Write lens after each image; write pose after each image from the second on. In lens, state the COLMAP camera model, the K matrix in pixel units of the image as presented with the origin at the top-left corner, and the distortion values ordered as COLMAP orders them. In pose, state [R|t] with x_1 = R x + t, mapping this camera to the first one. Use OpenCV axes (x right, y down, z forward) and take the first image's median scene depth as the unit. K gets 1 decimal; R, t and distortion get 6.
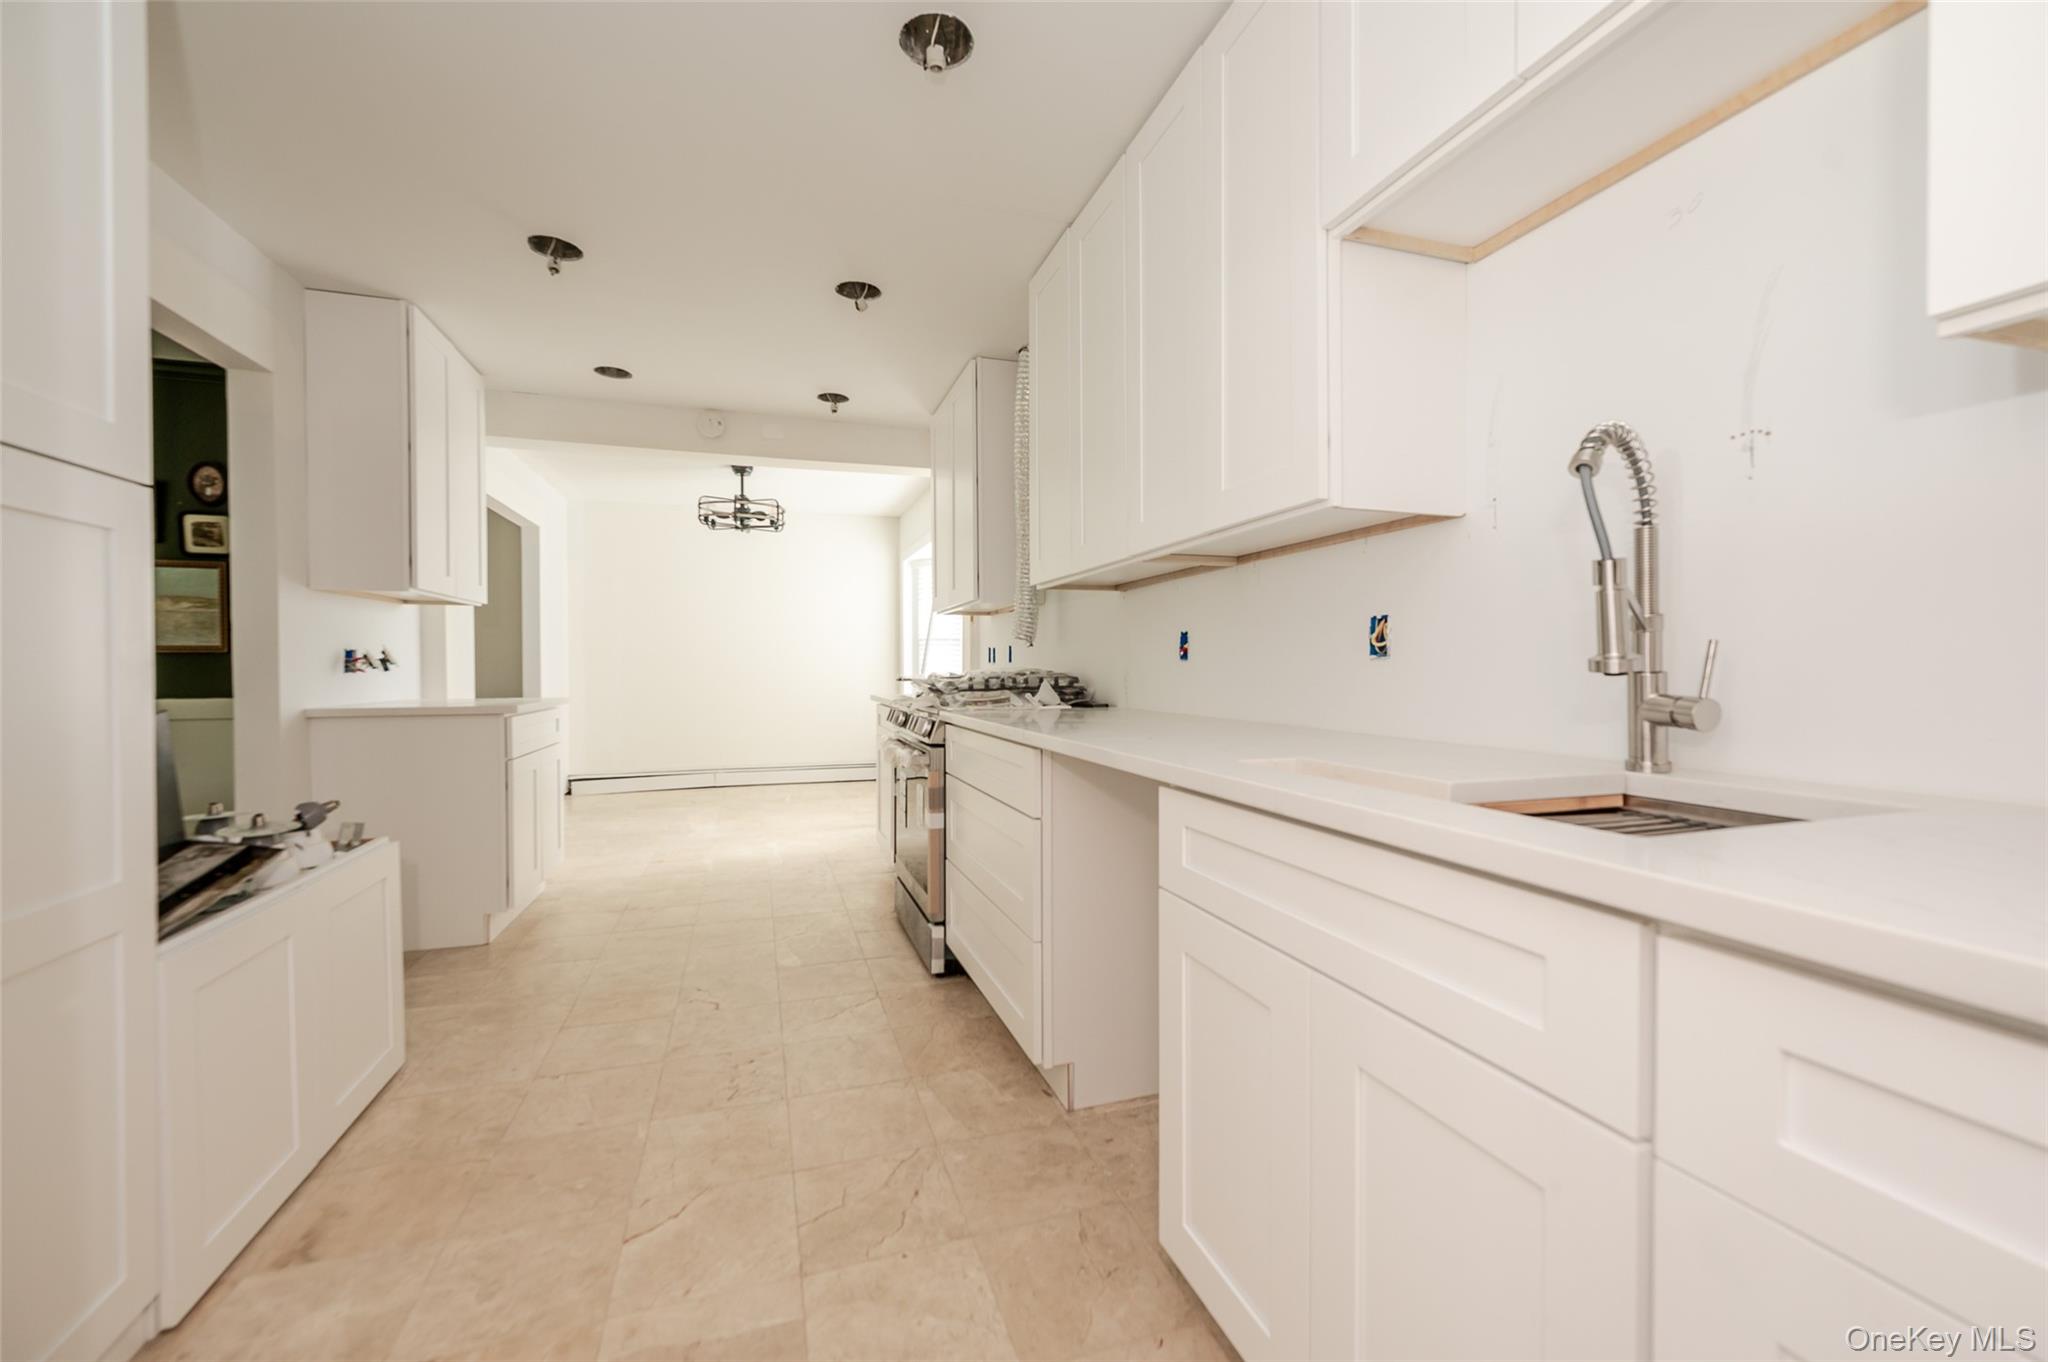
lens RADIAL K [[807.9, 0, 1023.0], [0, 807.9, 679.8], [0, 0, 1]] dist [-0.002550, 0.000031]
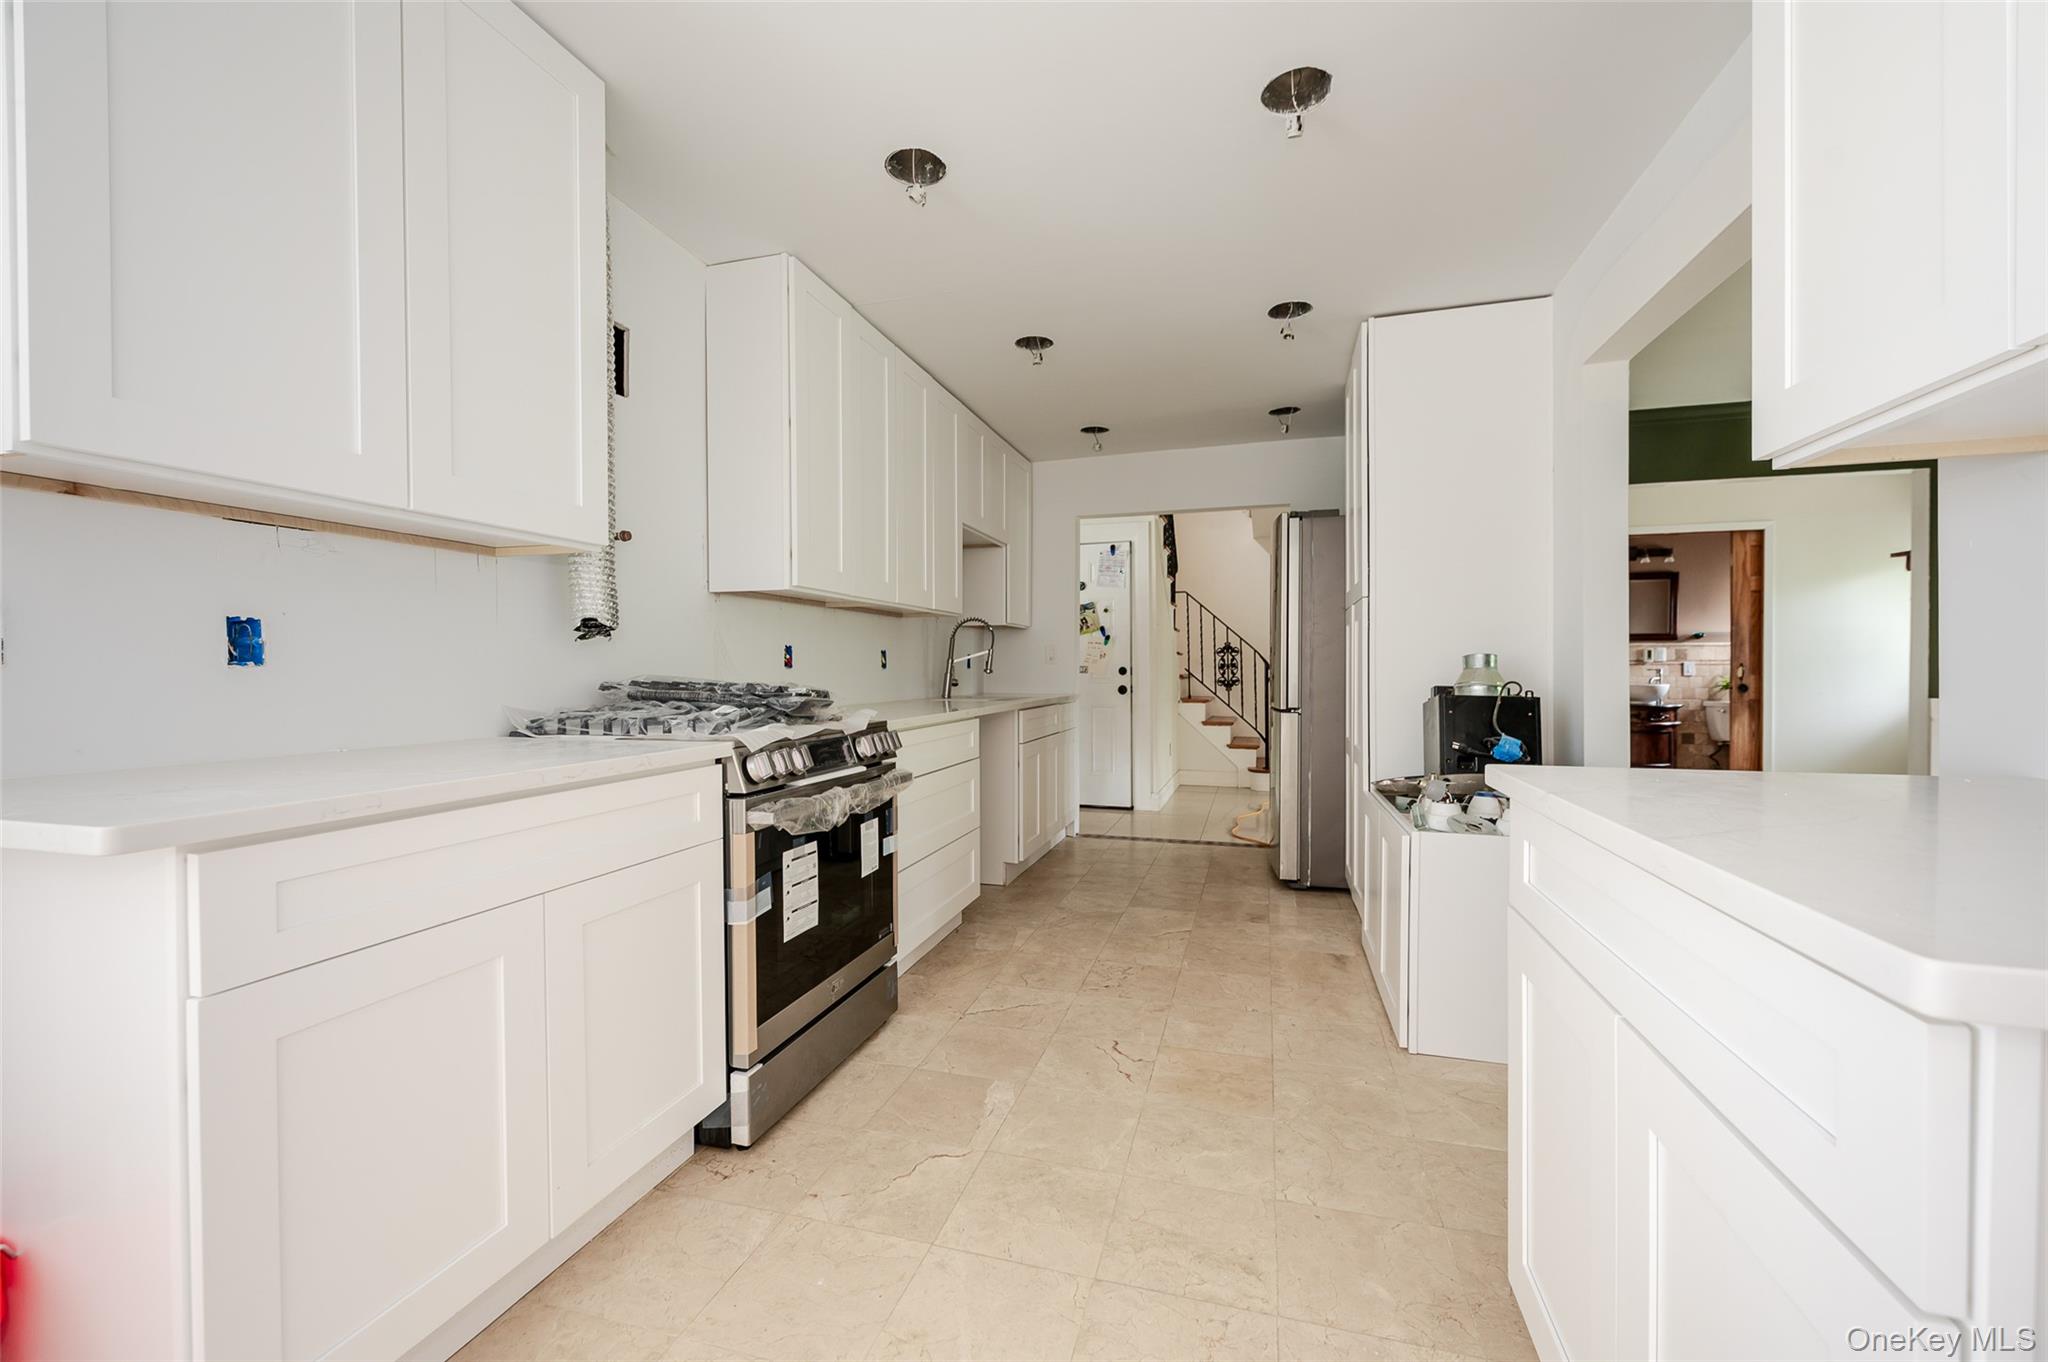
lens RADIAL K [[807.9, 0, 1034.3], [0, 807.9, 681.3], [0, 0, 1]] dist [-0.002550, 0.000031]
pose [[-0.825793, -0.002232, 0.563968, -1.041307], [0.014294, 0.999588, 0.024887, -0.036624], [-0.563792, 0.028613, -0.825421, 2.288015]]
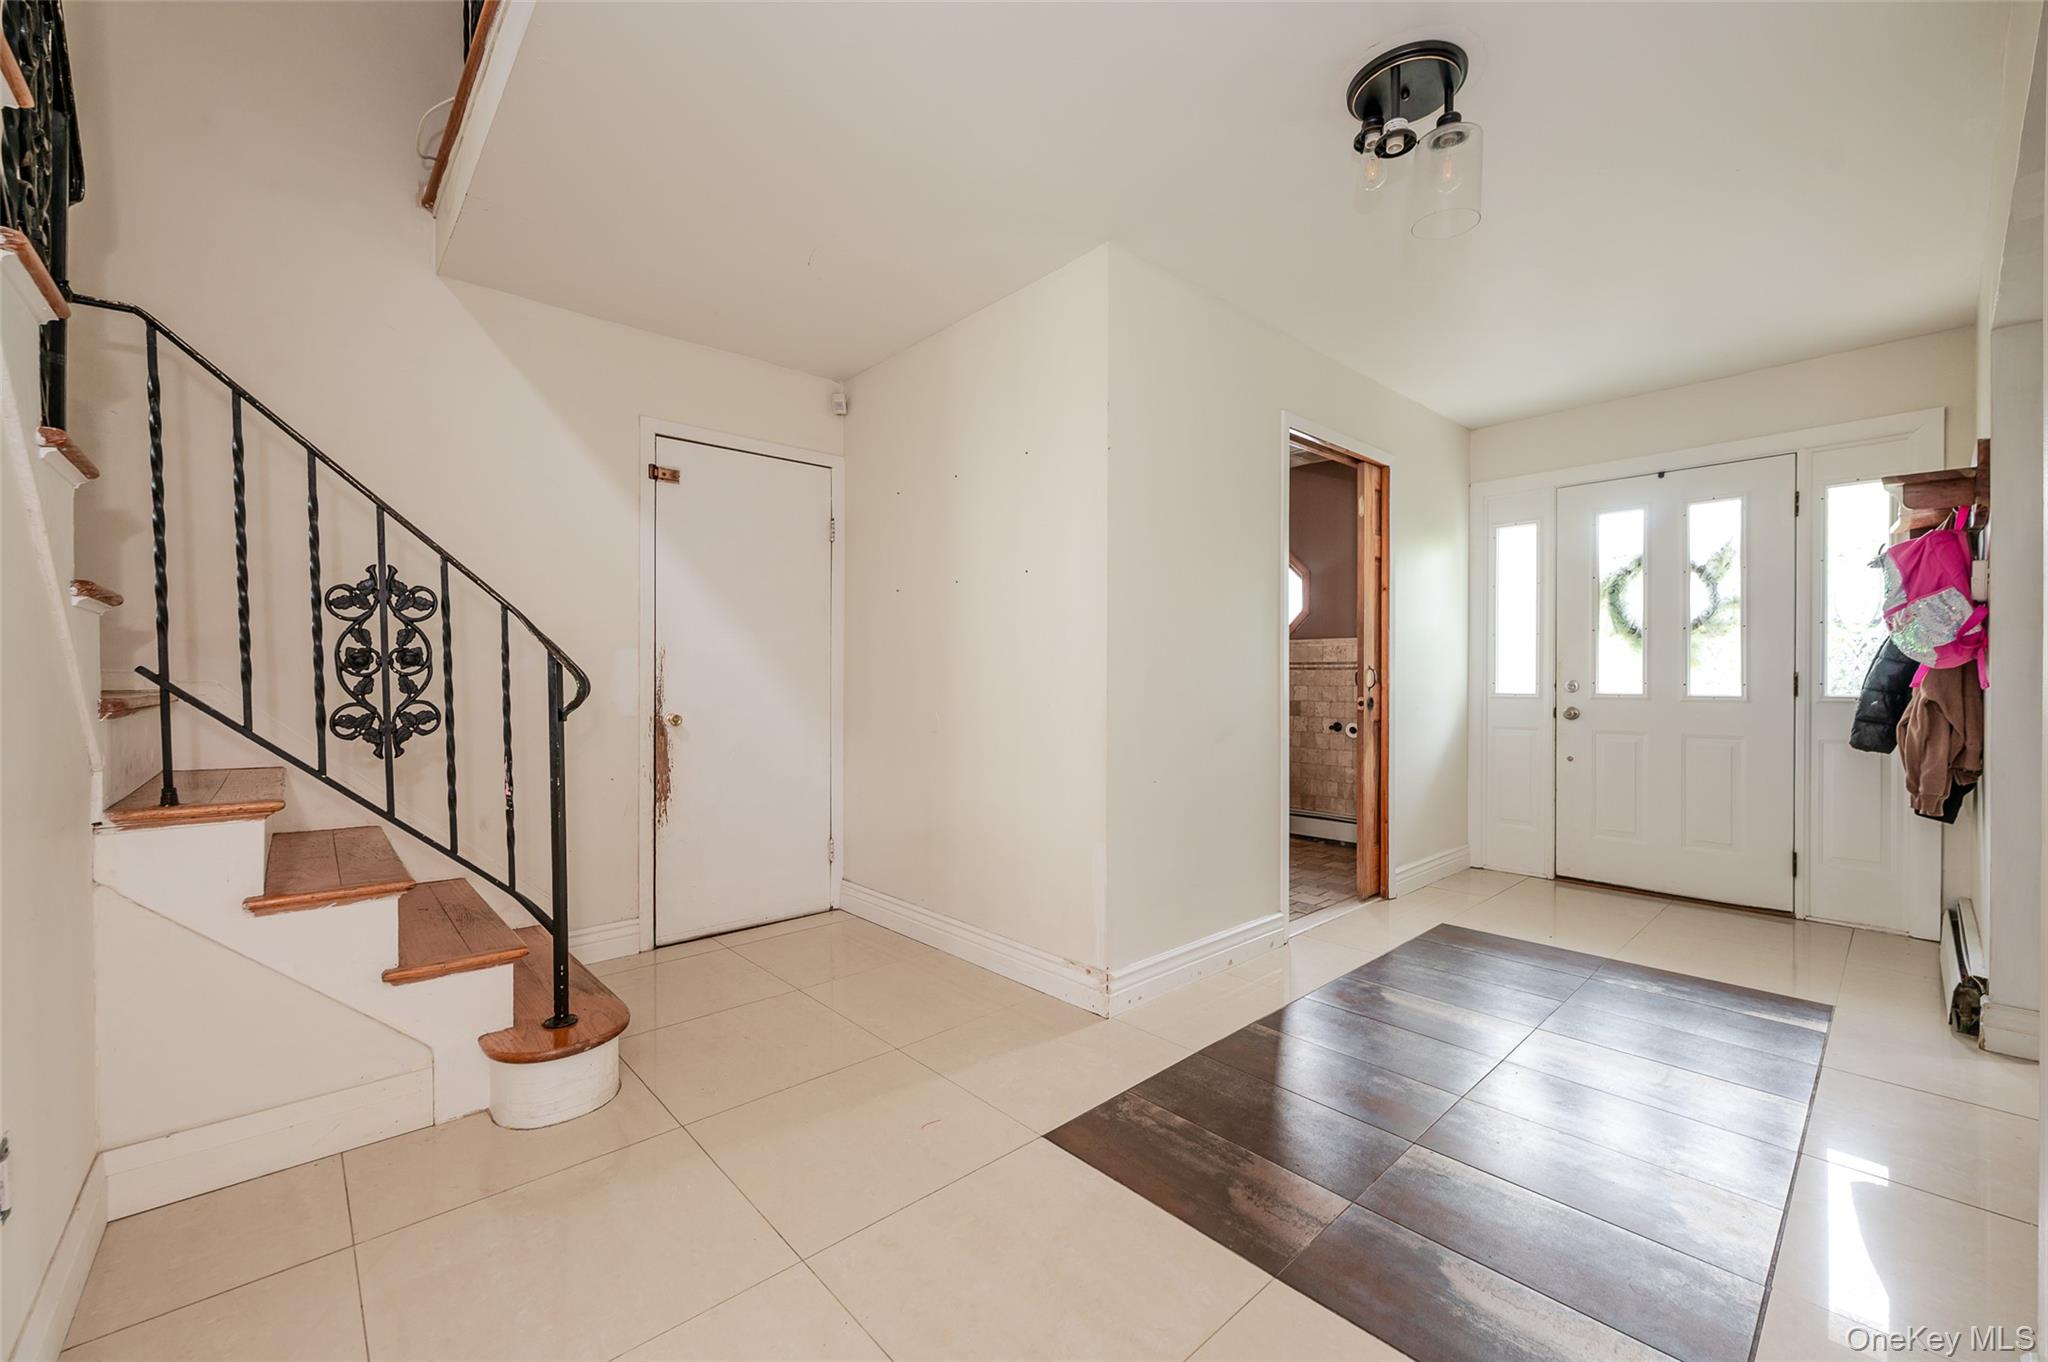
lens RADIAL K [[807.9, 0, 1022.4], [0, 807.9, 679.4], [0, 0, 1]] dist [-0.002550, 0.000031]
pose [[-0.914338, 0.006929, -0.404892, -0.531117], [-0.002310, 0.999748, 0.022325, -0.019488], [0.404944, 0.021348, -0.914092, 1.129568]]
